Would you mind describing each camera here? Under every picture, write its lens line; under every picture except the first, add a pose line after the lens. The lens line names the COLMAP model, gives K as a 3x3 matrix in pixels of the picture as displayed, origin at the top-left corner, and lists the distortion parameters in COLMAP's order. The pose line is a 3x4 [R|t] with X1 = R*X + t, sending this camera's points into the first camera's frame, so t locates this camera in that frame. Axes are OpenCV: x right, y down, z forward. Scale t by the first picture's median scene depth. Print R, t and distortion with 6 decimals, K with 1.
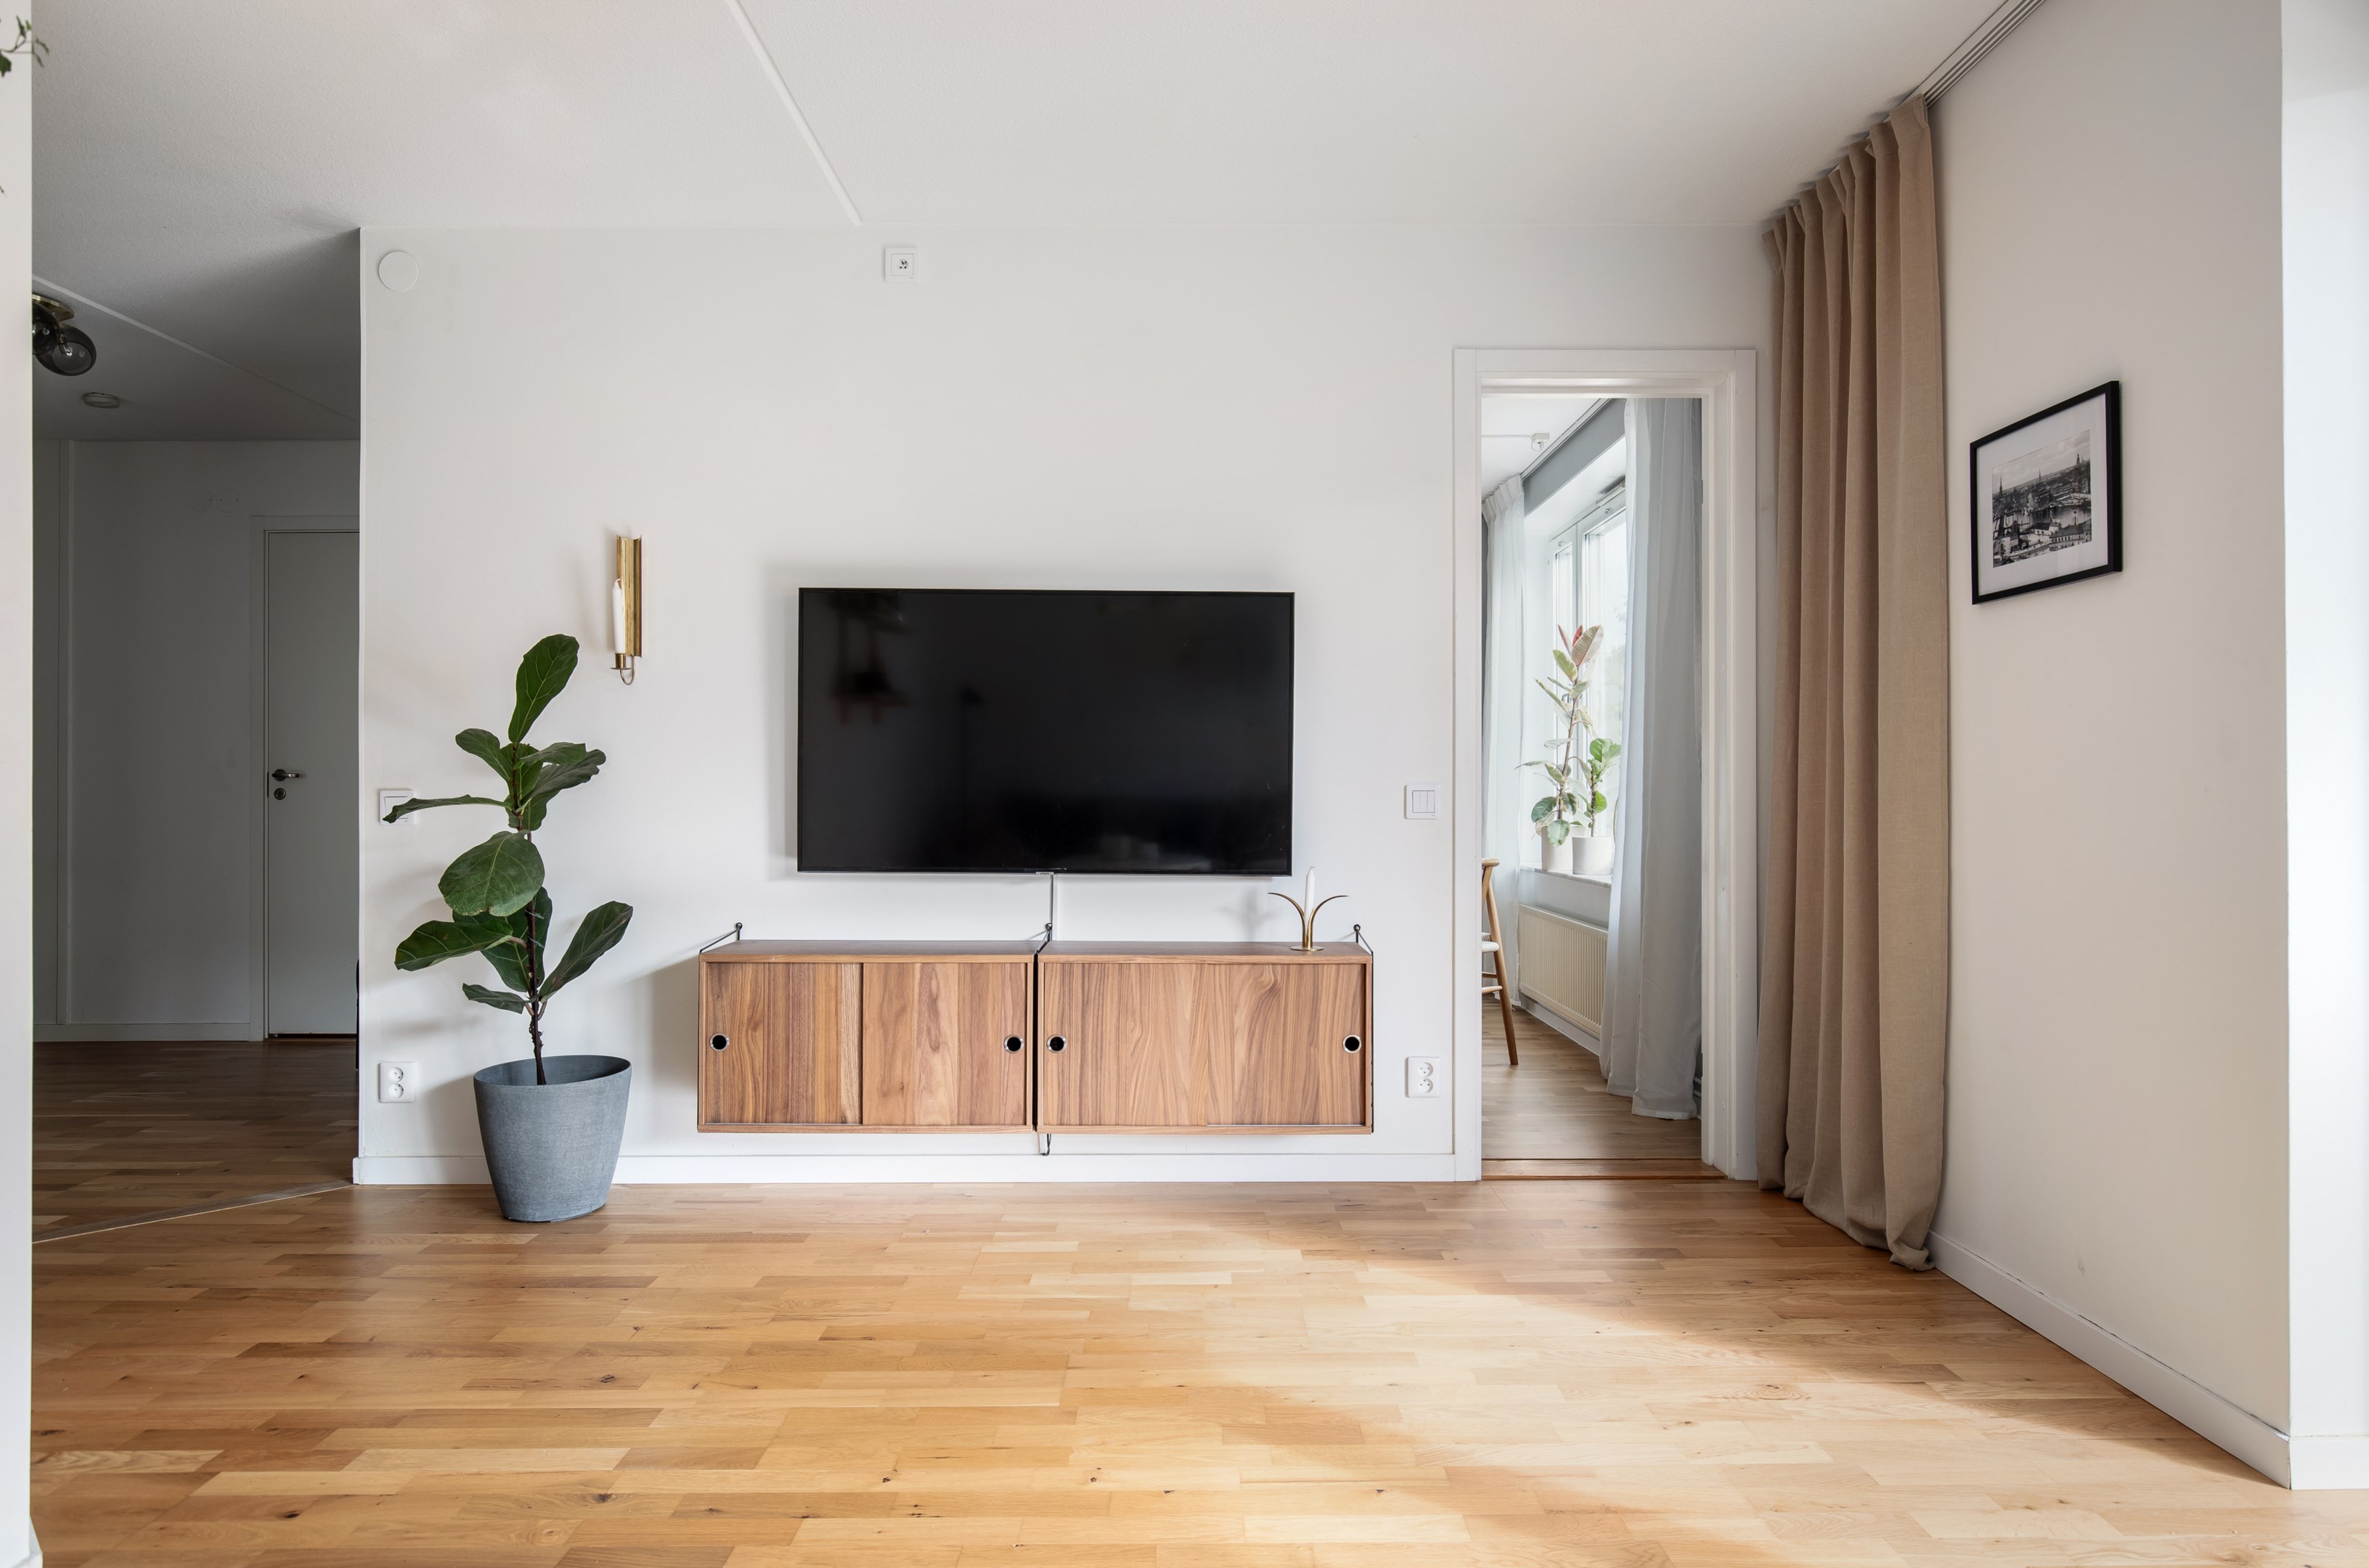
lens RADIAL K [[1408.0, 0, 1192.9], [0, 1408.0, 783.5], [0, 0, 1]] dist [0.001059, -0.002051]
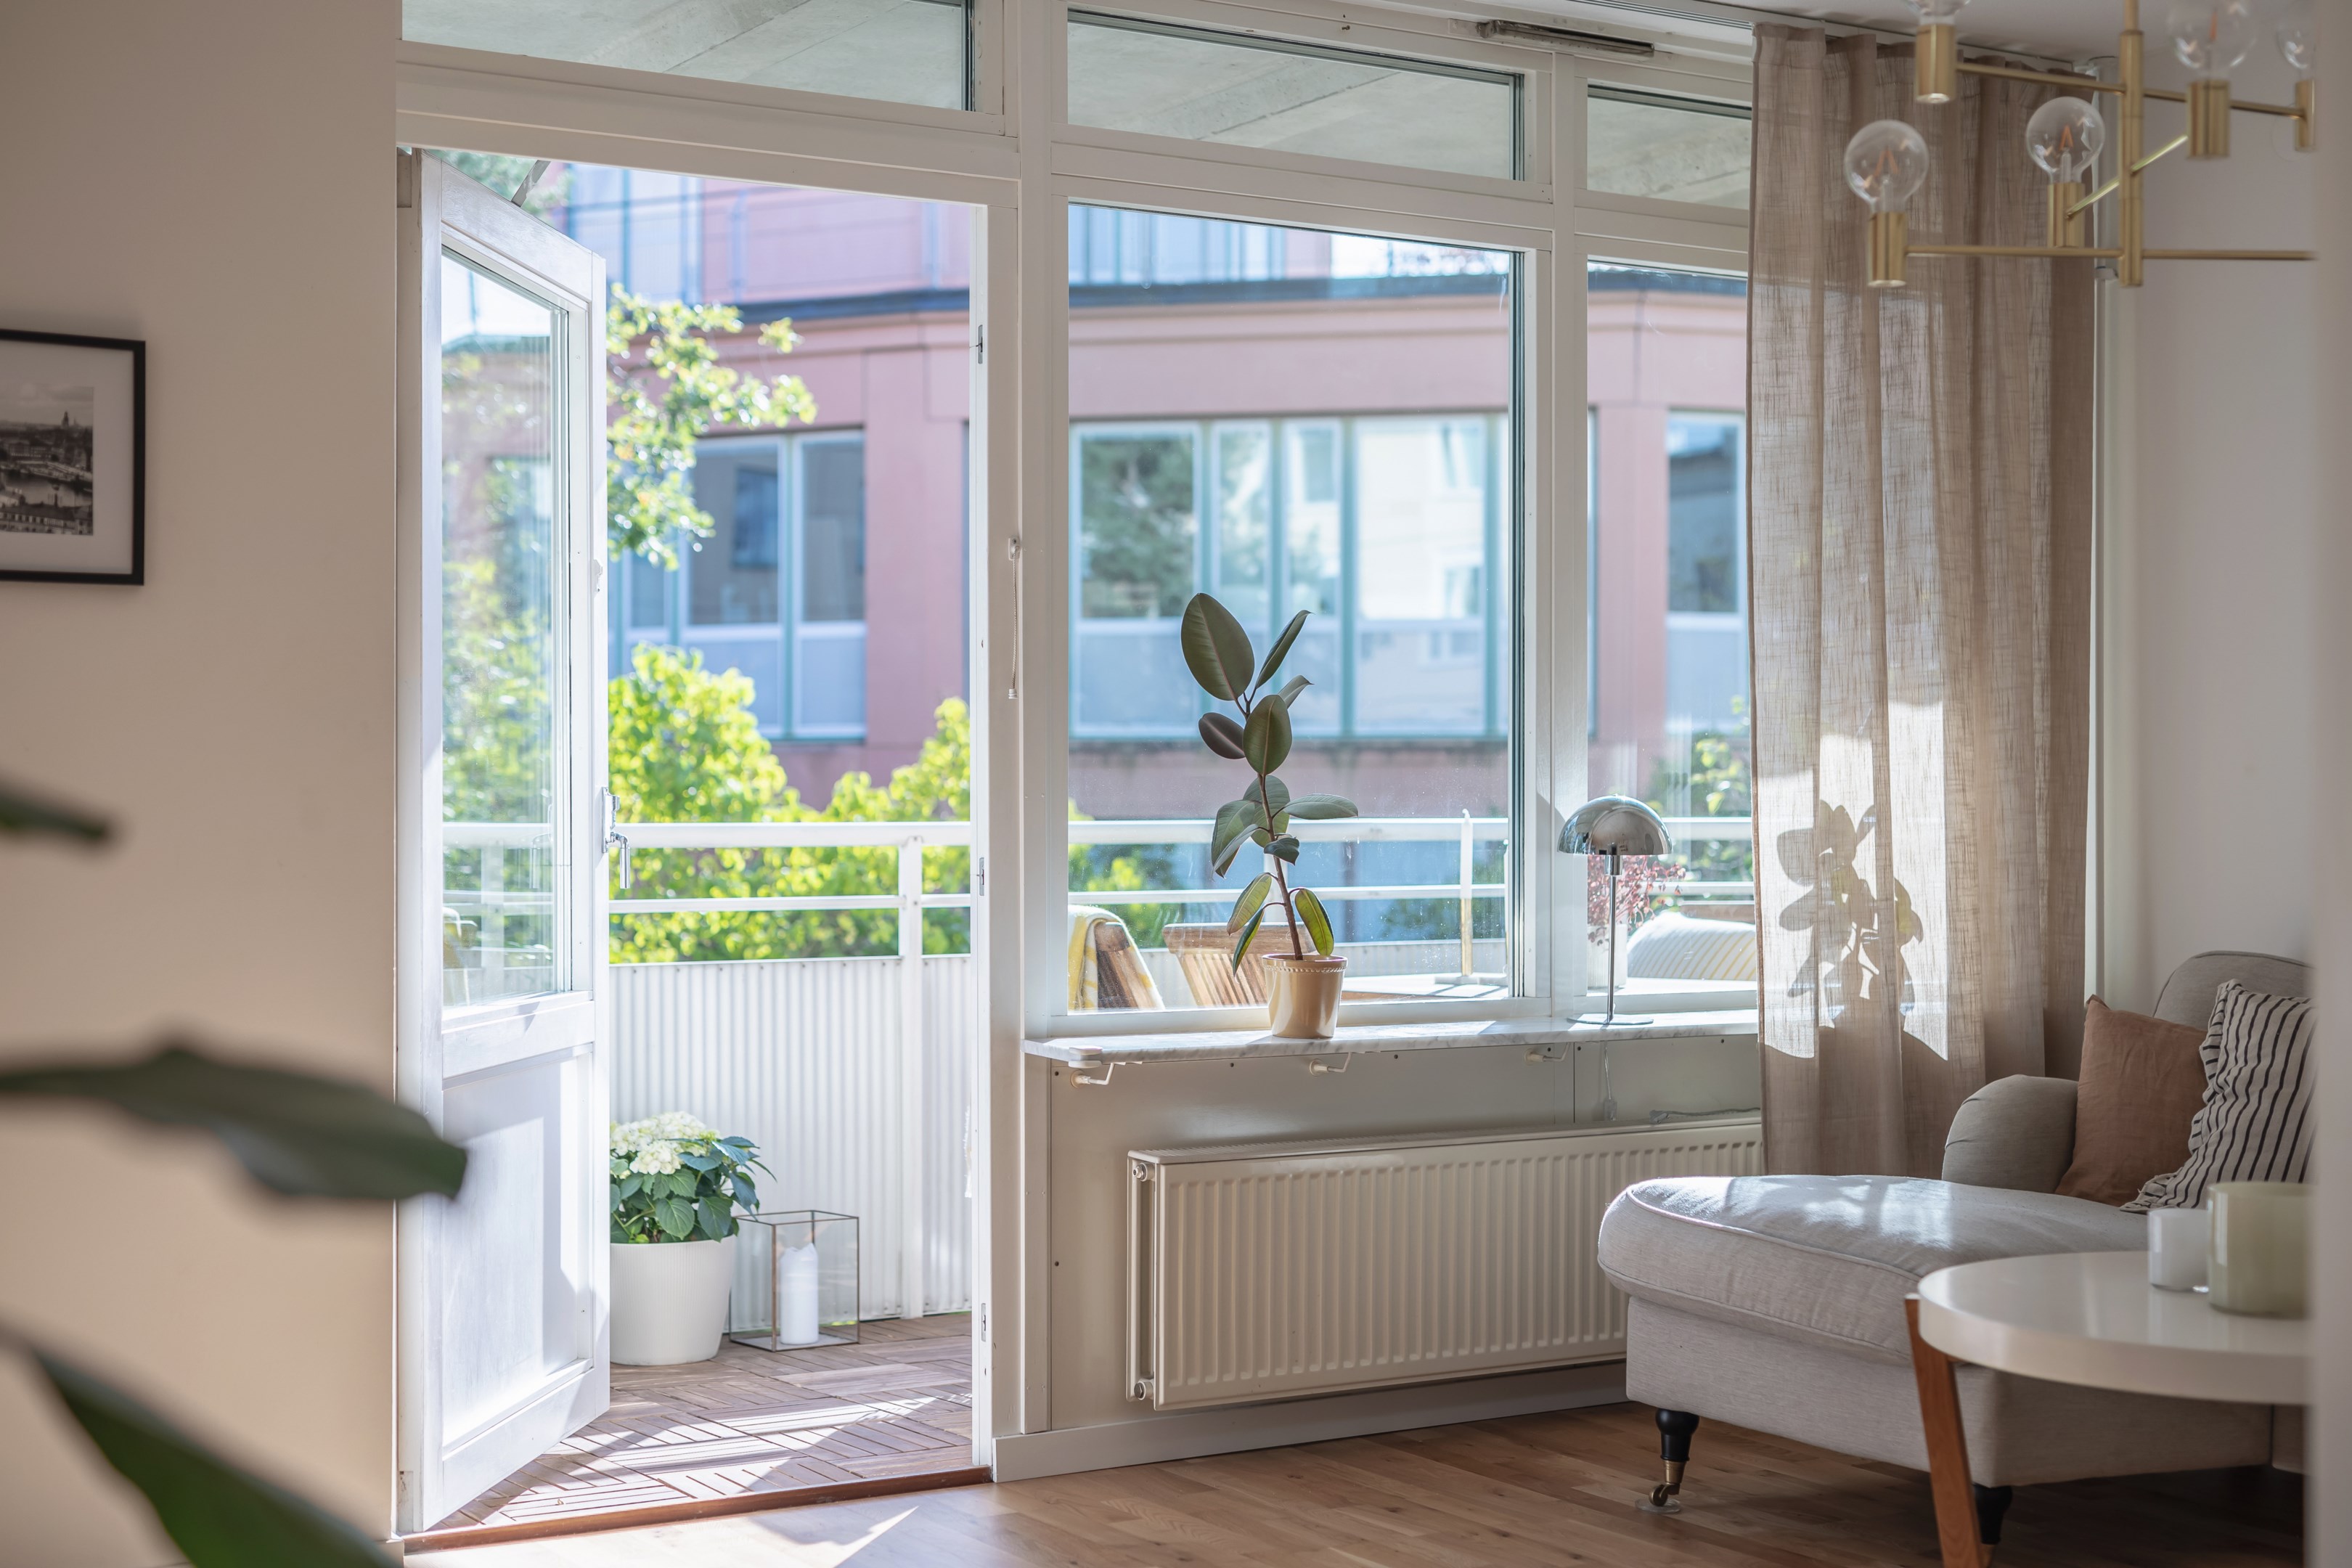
lens RADIAL K [[3266.7, 0, 1174.9], [0, 3266.7, 785.4], [0, 0, 1]] dist [0.018226, 0.000000]
pose [[-0.511892, 0.003415, 0.859043, -1.092639], [-0.004810, 0.999965, -0.006841, -0.027972], [-0.859036, -0.007634, -0.511858, 1.318614]]
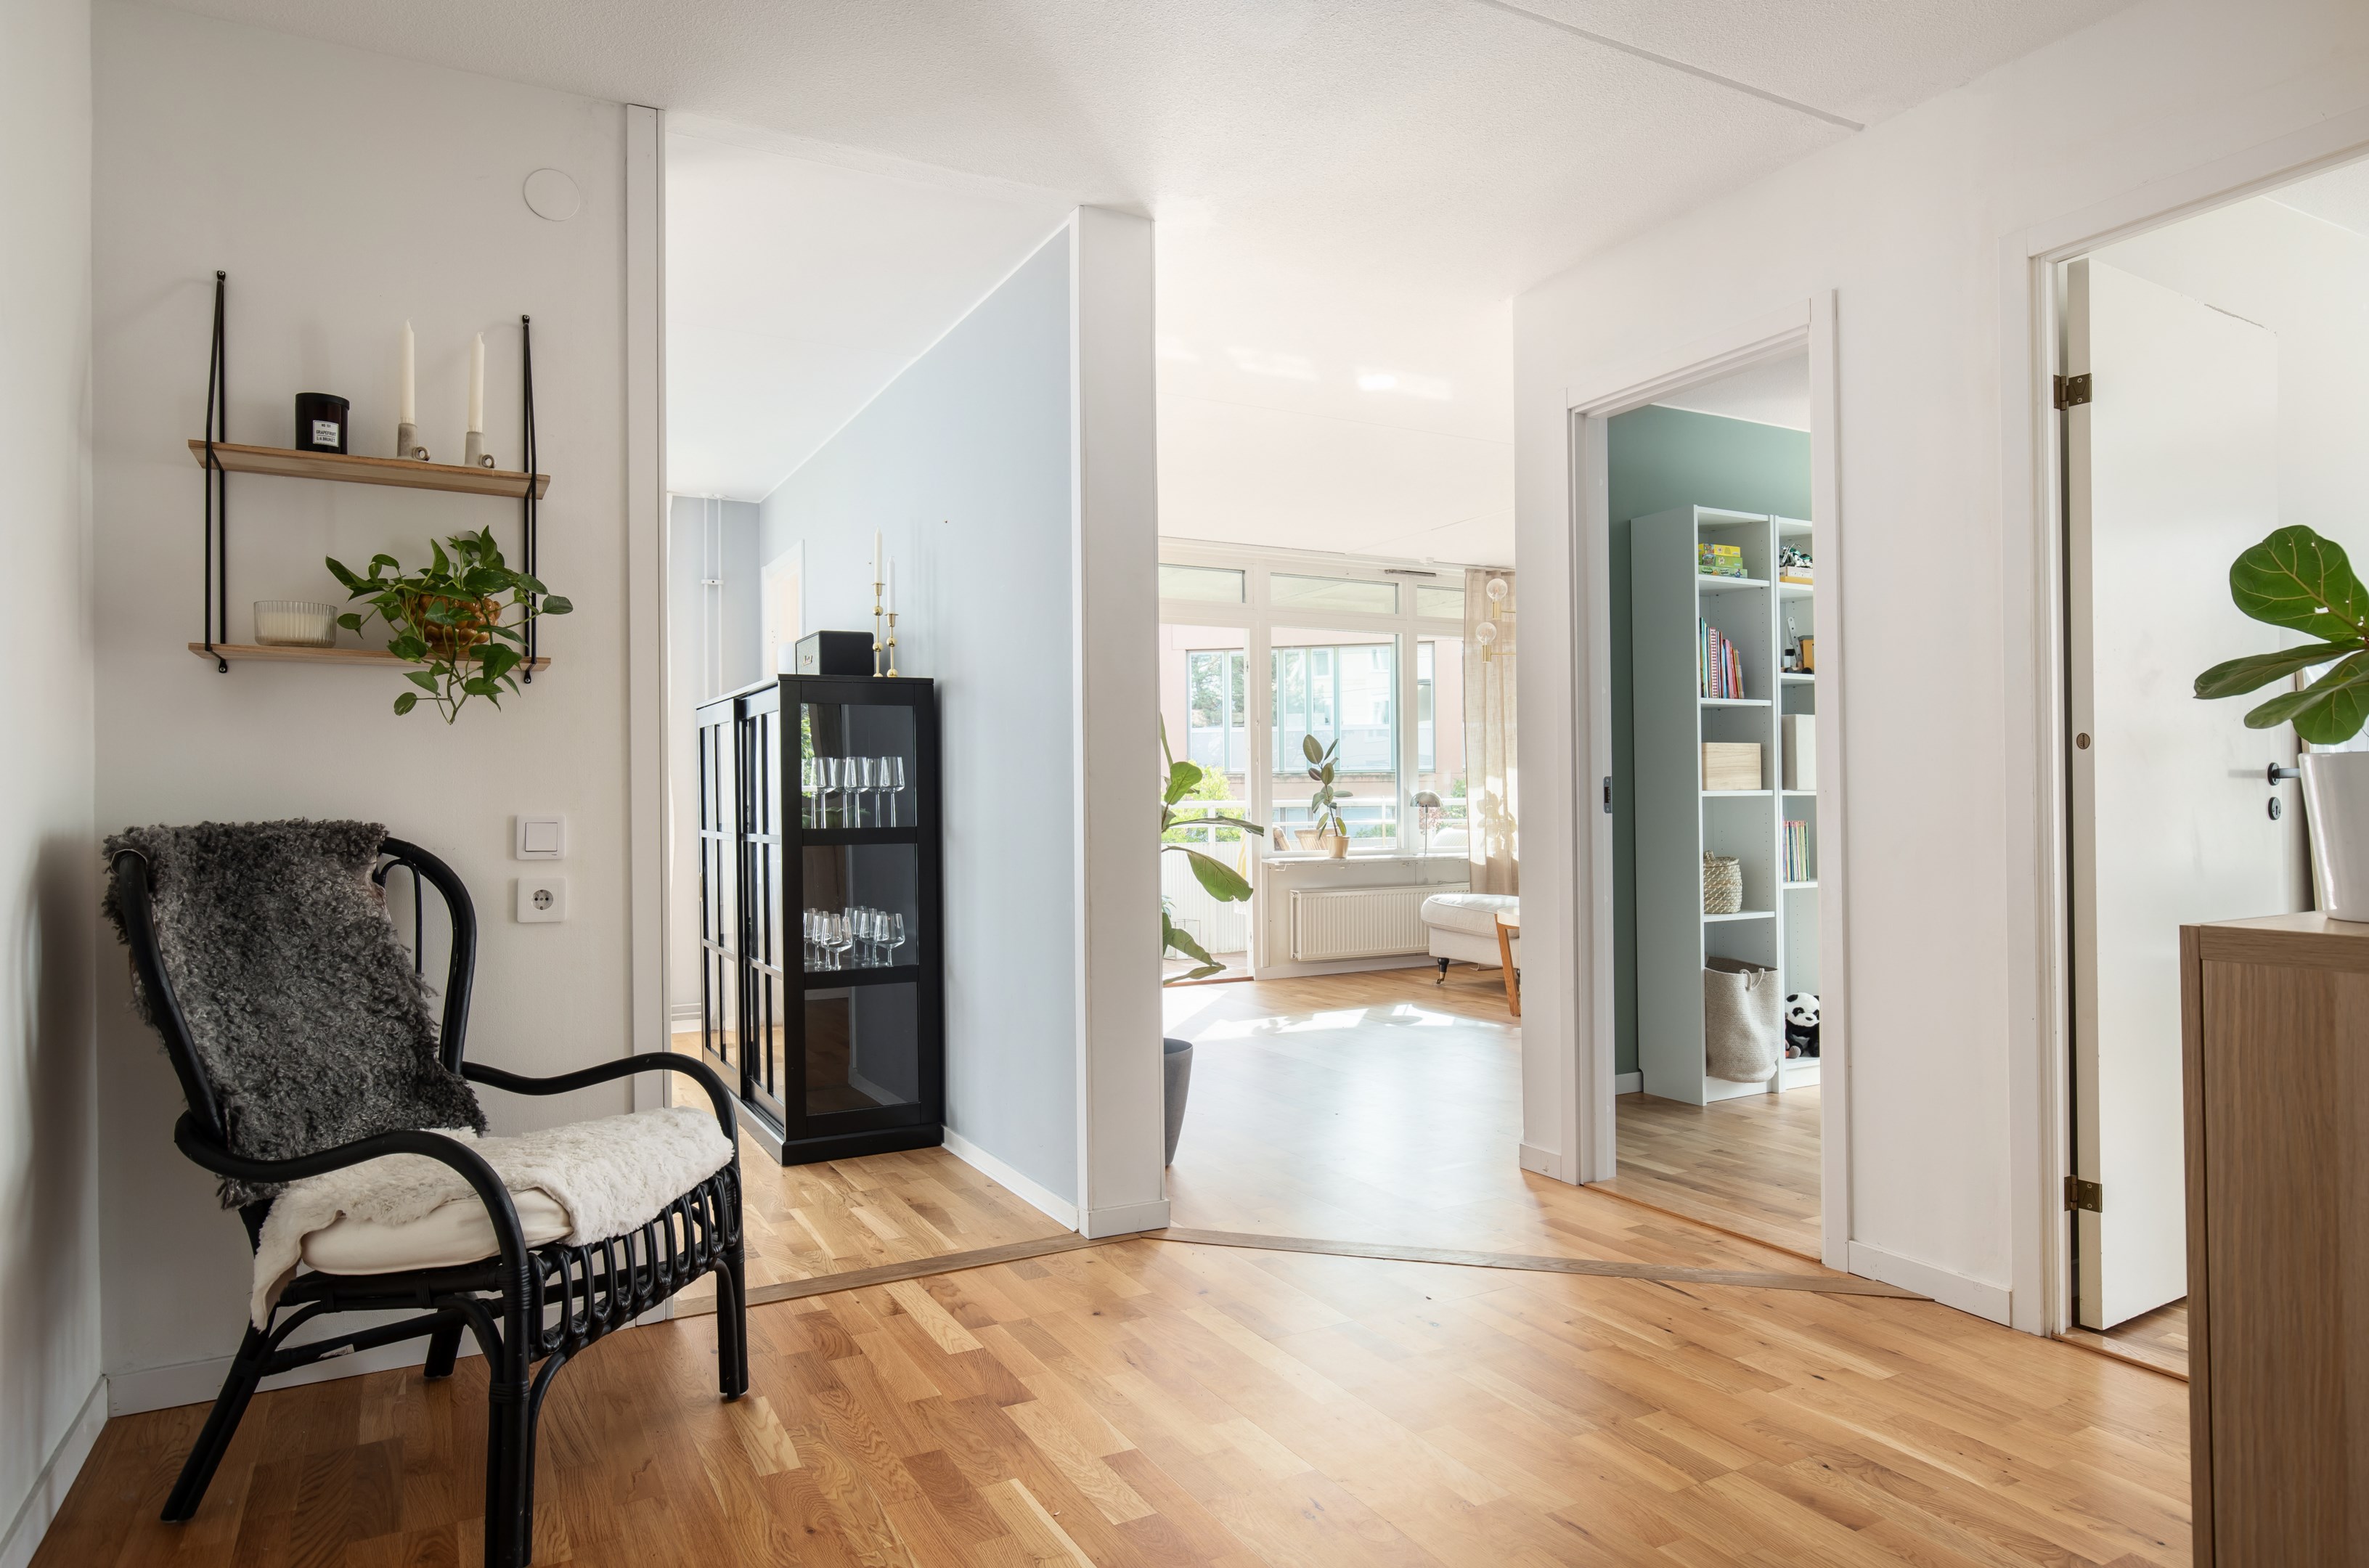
lens RADIAL K [[1408.0, 0, 1180.4], [0, 1408.0, 785.1], [0, 0, 1]] dist [0.001059, -0.002051]
pose [[-0.464602, 0.010945, 0.885452, -2.000564], [0.002435, 0.999936, -0.011083, -0.014761], [-0.885516, -0.002993, -0.464599, 1.976935]]
